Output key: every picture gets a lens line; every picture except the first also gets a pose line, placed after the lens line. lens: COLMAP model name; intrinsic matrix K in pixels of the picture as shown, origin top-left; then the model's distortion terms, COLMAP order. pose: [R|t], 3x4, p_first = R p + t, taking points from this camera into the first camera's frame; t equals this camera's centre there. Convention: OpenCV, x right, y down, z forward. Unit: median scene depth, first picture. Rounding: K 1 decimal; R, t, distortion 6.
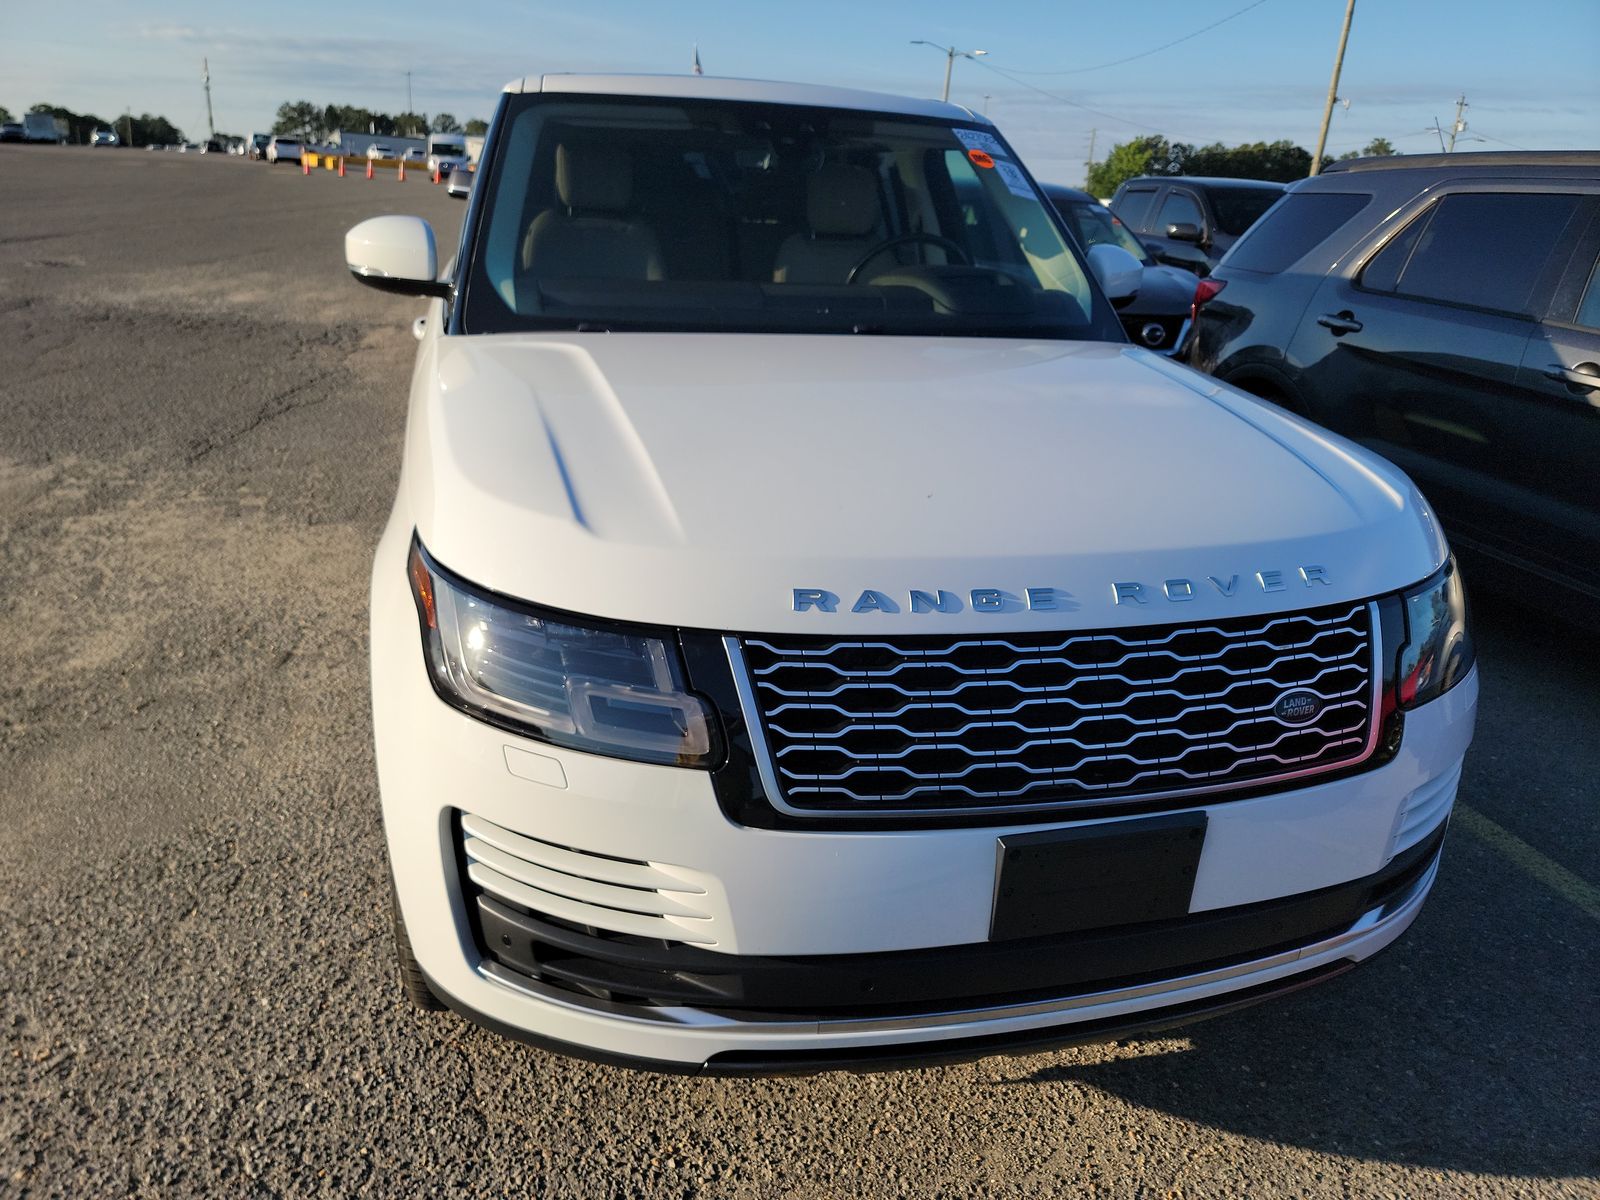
lens RADIAL K [[1108.8, 0, 803.4], [0, 1108.8, 594.3], [0, 0, 1]] dist [0.035163, -0.014010]
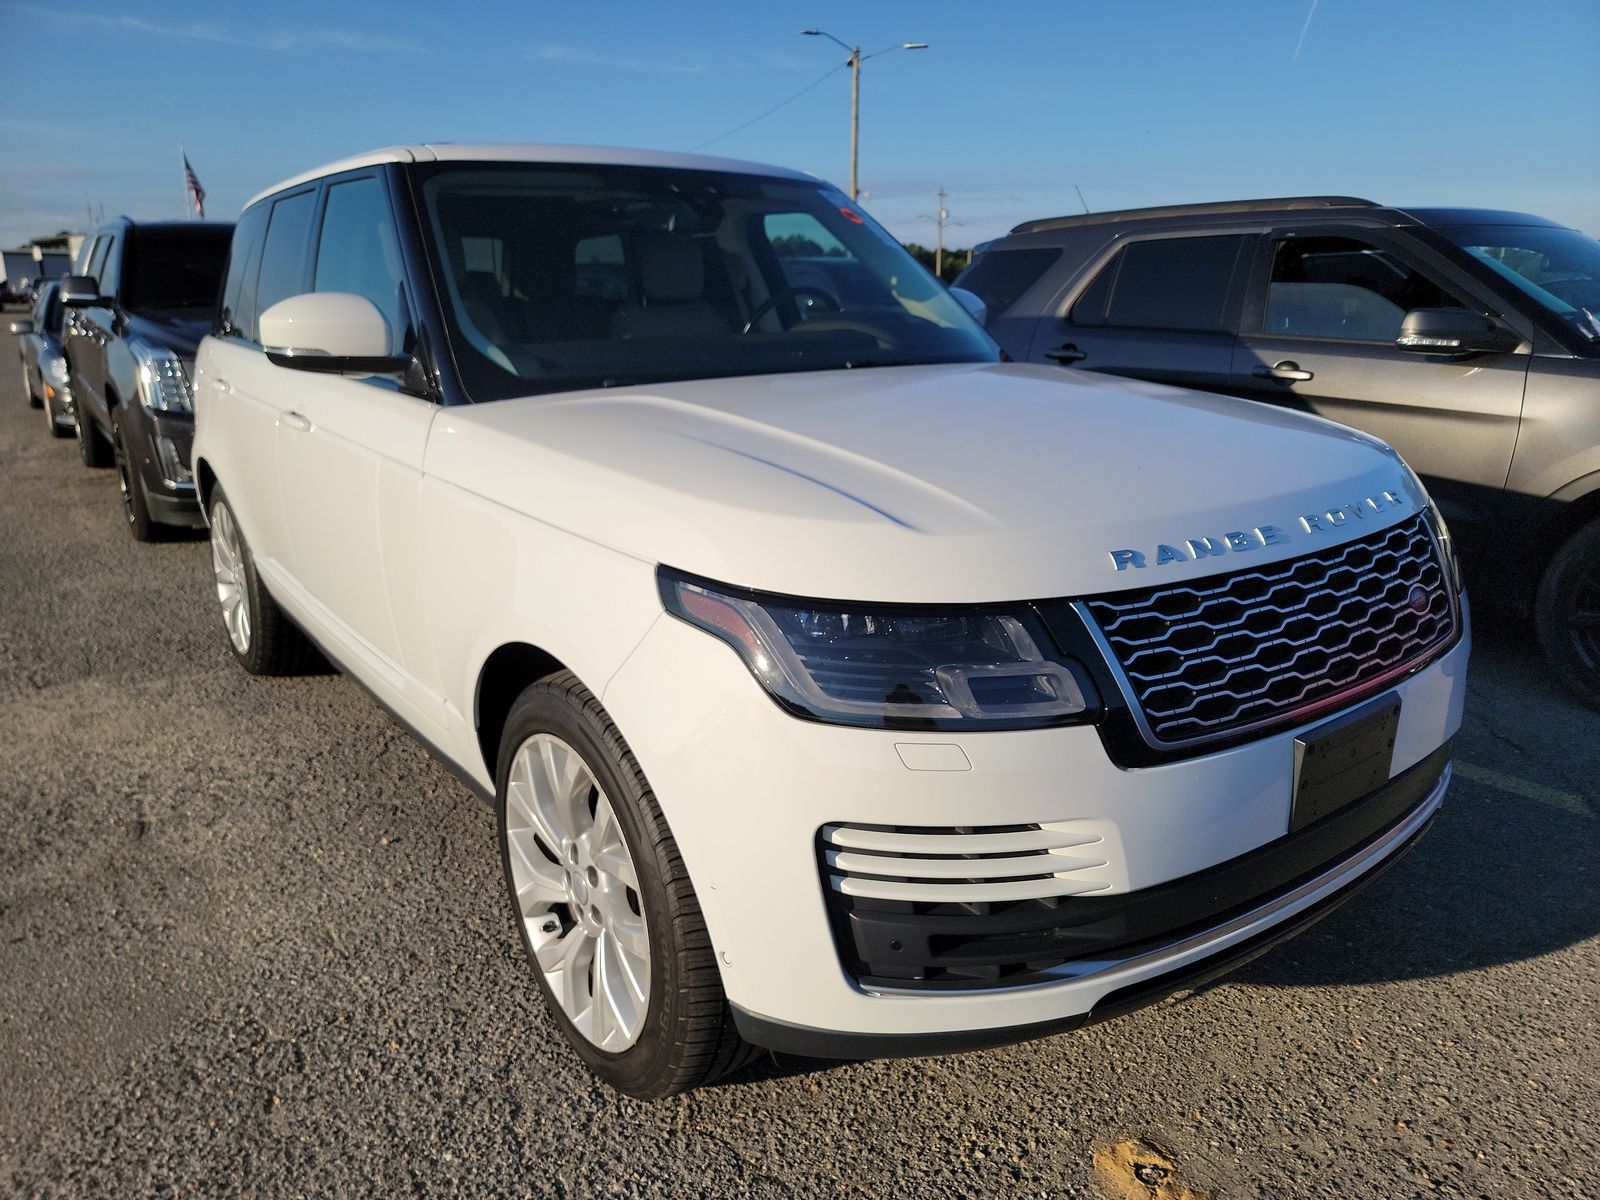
lens RADIAL K [[1108.8, 0, 824.0], [0, 1108.8, 600.1], [0, 0, 1]] dist [0.035163, -0.014010]
pose [[0.923734, -0.154827, 0.350348, -0.498023], [0.179111, 0.983103, -0.037792, 0.024487], [-0.338577, 0.097661, 0.935857, 0.044305]]
